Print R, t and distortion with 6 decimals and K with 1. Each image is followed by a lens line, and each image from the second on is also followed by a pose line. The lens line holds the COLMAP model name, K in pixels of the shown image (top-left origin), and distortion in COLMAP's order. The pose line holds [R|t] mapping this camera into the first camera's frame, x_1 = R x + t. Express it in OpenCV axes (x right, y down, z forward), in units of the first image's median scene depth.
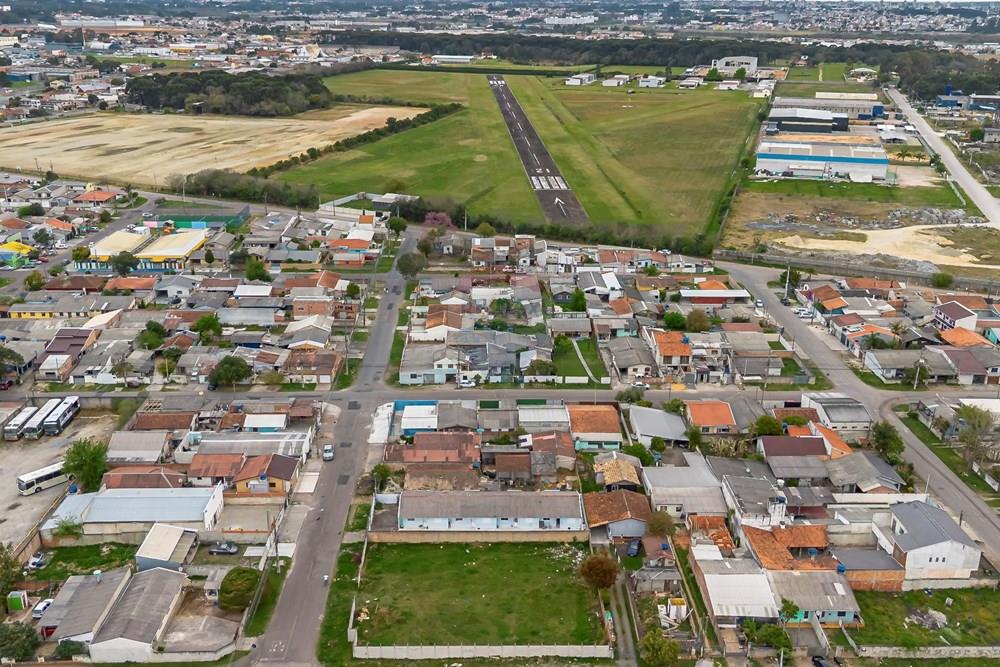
lens RADIAL K [[939.8, 0, 500.0], [0, 939.8, 333.5], [0, 0, 1]] dist [0.112427, -0.209558]
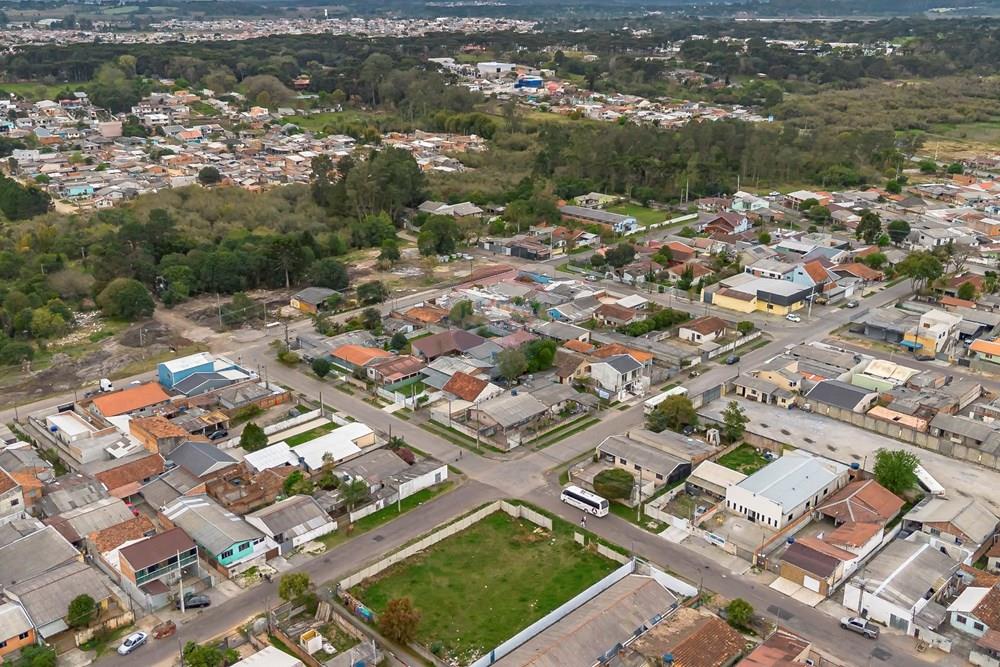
lens RADIAL K [[940.3, 0, 500.0], [0, 940.3, 333.5], [0, 0, 1]] dist [0.118496, -0.204056]
pose [[-0.723159, 0.221870, -0.654076, 0.536605], [-0.237372, 0.809479, 0.537028, -0.461072], [0.648611, 0.543615, -0.532716, 1.295333]]
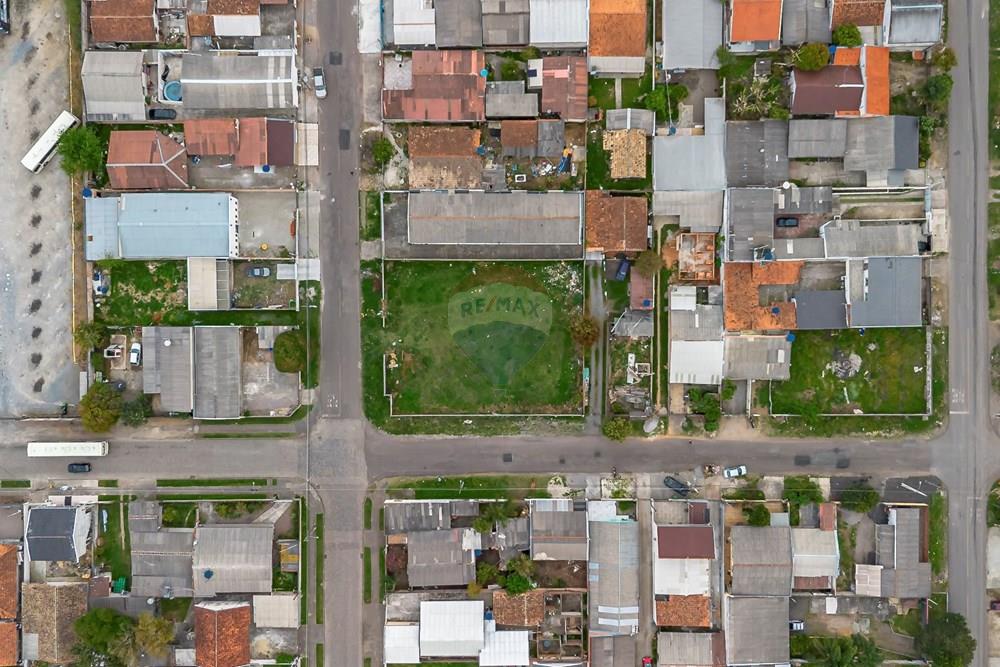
lens RADIAL K [[940.3, 0, 500.0], [0, 940.3, 333.5], [0, 0, 1]] dist [0.118496, -0.204056]
pose [[0.999760, 0.020316, -0.008157, 0.007023], [0.001183, 0.321906, 0.946771, -0.797385], [0.021861, -0.946554, 0.321805, 0.565732]]
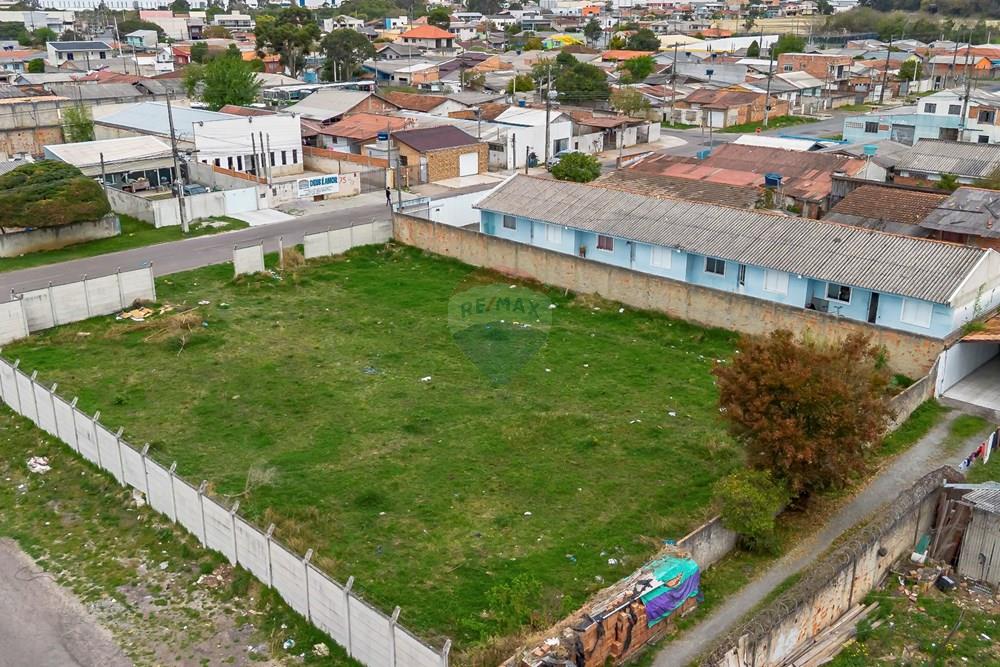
lens RADIAL K [[940.3, 0, 500.0], [0, 940.3, 333.5], [0, 0, 1]] dist [0.118496, -0.204056]
pose [[0.702779, 0.229944, -0.673221, 0.183856], [-0.232864, 0.968545, 0.087727, 0.212523], [0.672217, 0.095116, 0.734219, 0.728743]]
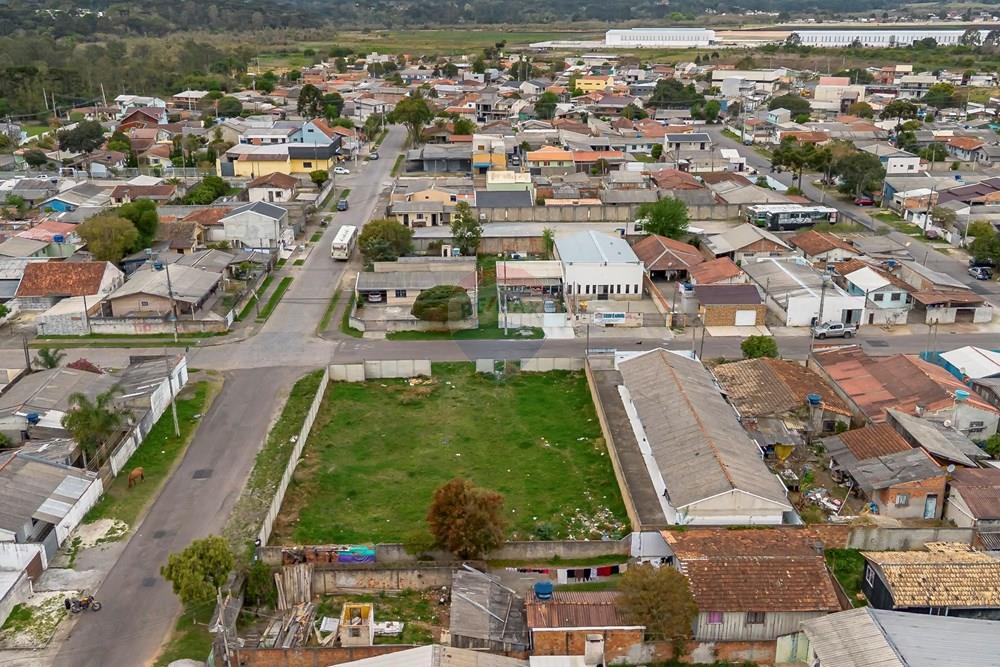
lens RADIAL K [[940.3, 0, 500.0], [0, 940.3, 333.5], [0, 0, 1]] dist [0.118496, -0.204056]
pose [[0.004800, 0.322228, -0.946650, 0.494210], [-0.333165, 0.893091, 0.302307, 0.011380], [0.942856, 0.313939, 0.111642, 0.857771]]
